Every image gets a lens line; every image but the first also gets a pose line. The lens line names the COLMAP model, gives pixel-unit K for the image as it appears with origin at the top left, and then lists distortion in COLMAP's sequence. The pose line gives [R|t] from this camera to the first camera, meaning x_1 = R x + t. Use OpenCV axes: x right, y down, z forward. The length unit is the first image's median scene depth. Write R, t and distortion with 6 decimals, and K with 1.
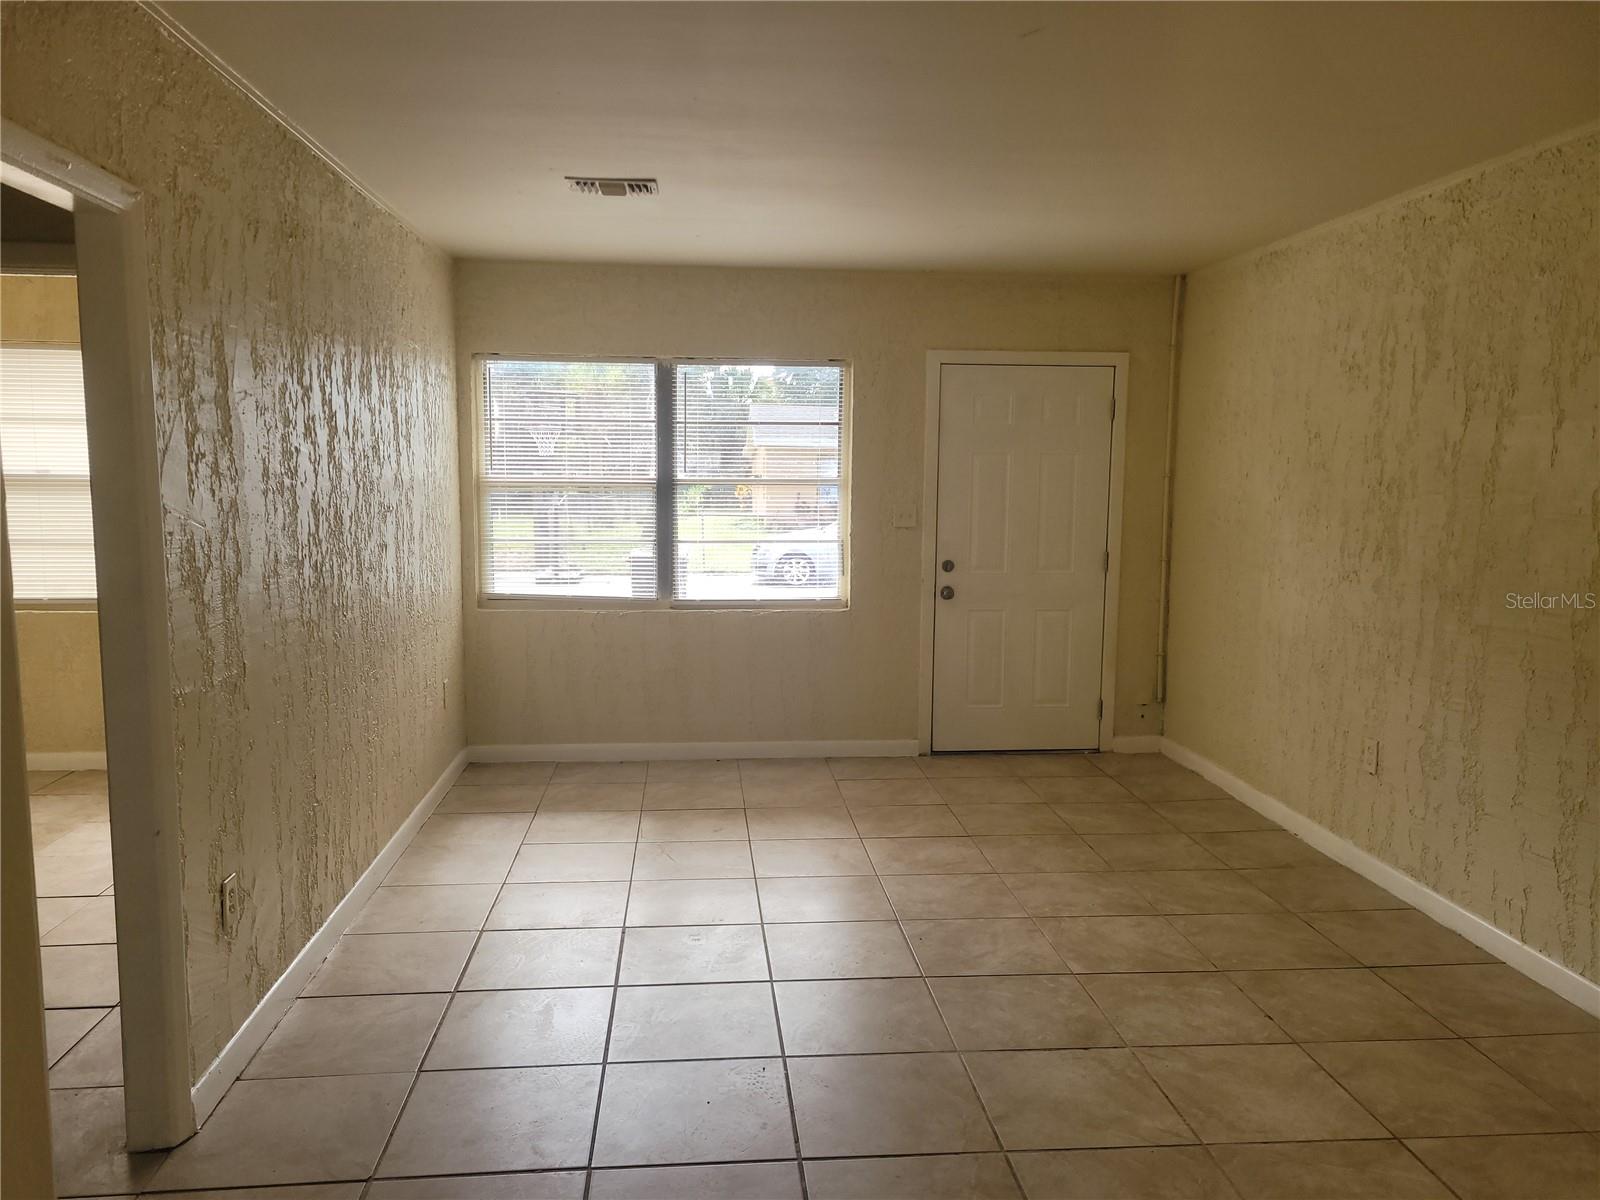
lens RADIAL K [[1206.3, 0, 802.7], [0, 1206.3, 621.5], [0, 0, 1]] dist [0.047425, -0.028622]
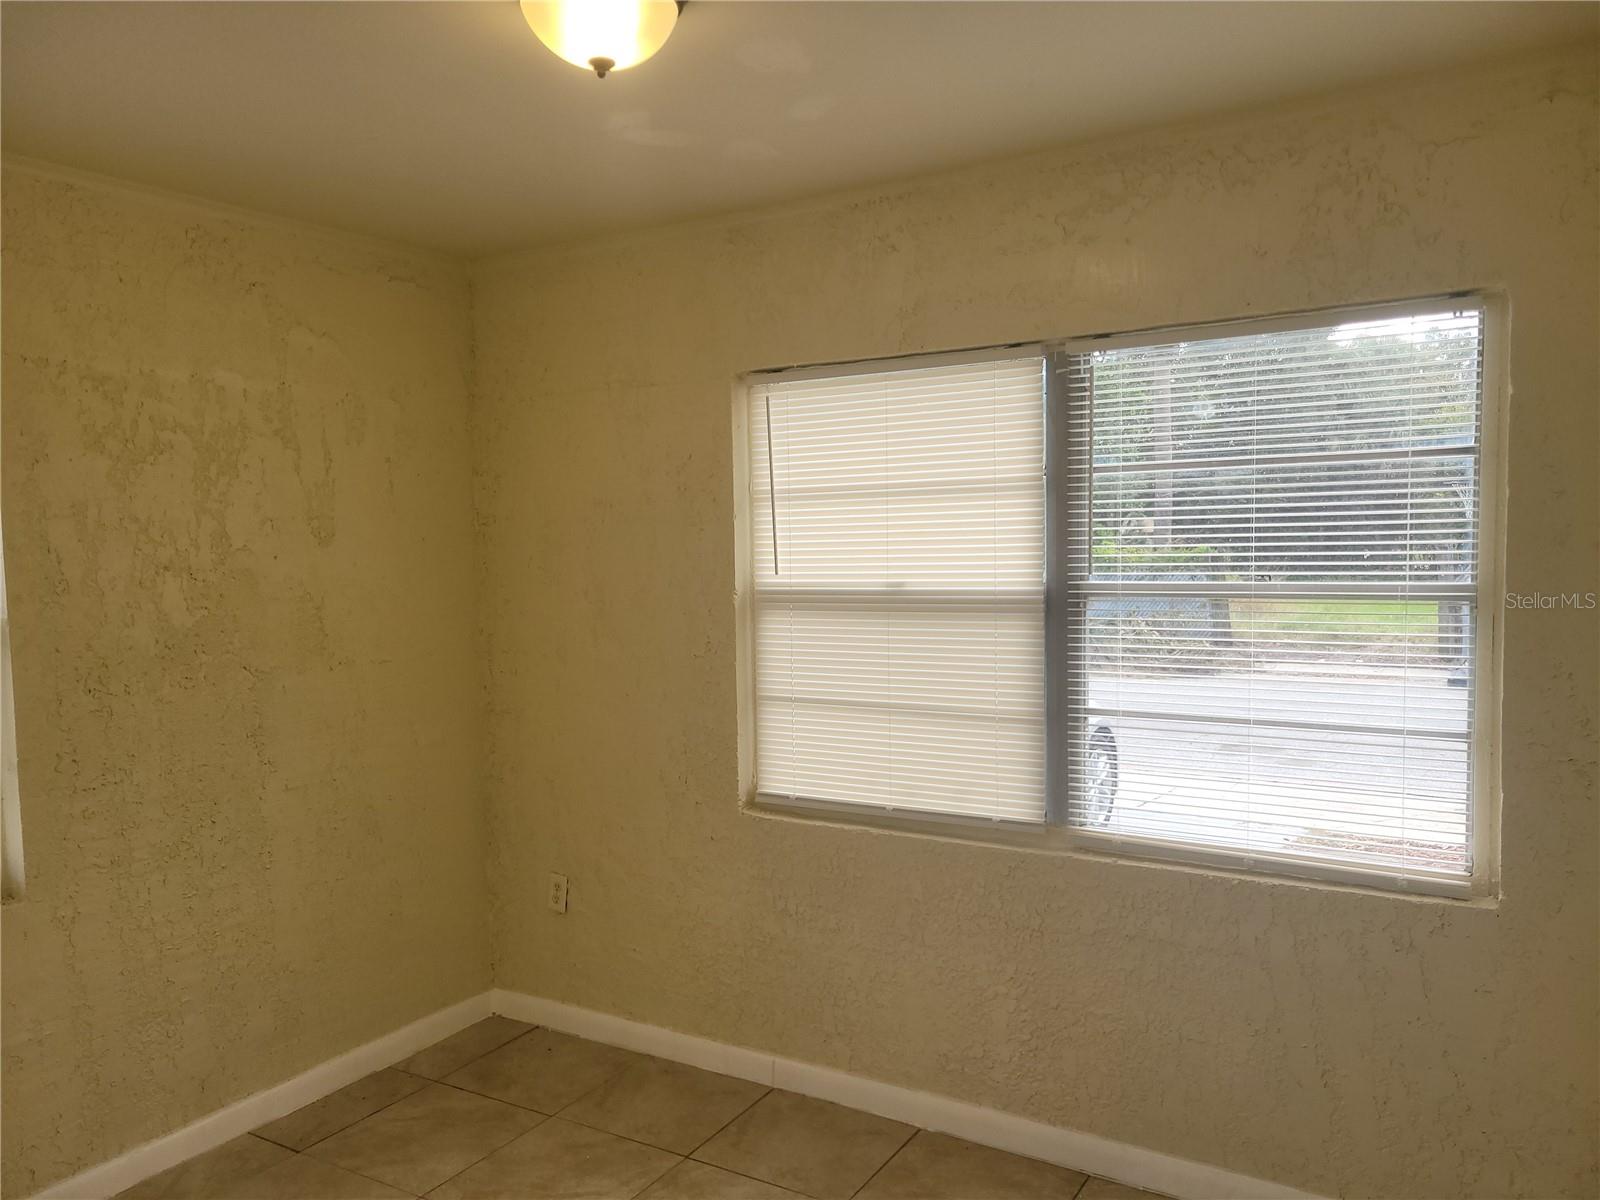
lens RADIAL K [[1206.3, 0, 805.7], [0, 1206.3, 592.7], [0, 0, 1]] dist [0.047425, -0.028622]
pose [[0.785083, 0.005102, -0.619369, 0.143272], [-0.058847, 0.996057, -0.066386, -0.099716], [0.616589, 0.088566, 0.782288, 0.723368]]
